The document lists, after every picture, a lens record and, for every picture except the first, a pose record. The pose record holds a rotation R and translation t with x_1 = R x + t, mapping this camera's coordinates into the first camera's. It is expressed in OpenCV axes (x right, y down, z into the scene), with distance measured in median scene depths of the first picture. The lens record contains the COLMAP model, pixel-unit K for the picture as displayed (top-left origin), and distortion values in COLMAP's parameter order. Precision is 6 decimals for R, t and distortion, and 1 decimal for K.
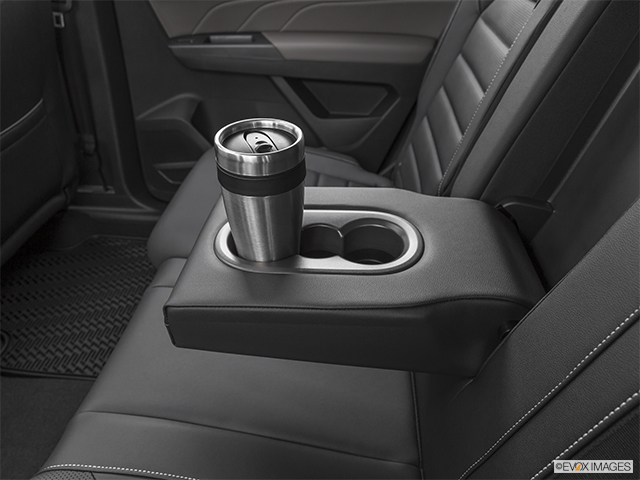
lens RADIAL K [[454.2, 0, 320.0], [0, 454.2, 240.0], [0, 0, 1]] dist [-0.003697, 0.002858]
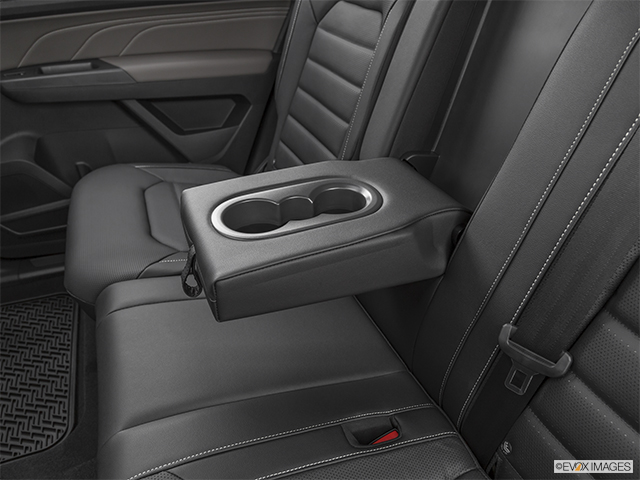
lens RADIAL K [[454.2, 0, 320.0], [0, 454.2, 240.0], [0, 0, 1]] dist [-0.003697, 0.002858]
pose [[0.892498, -0.238087, 0.383095, -0.174692], [0.255186, 0.966871, 0.006385, 0.036102], [-0.371924, 0.092062, 0.923687, -0.044615]]
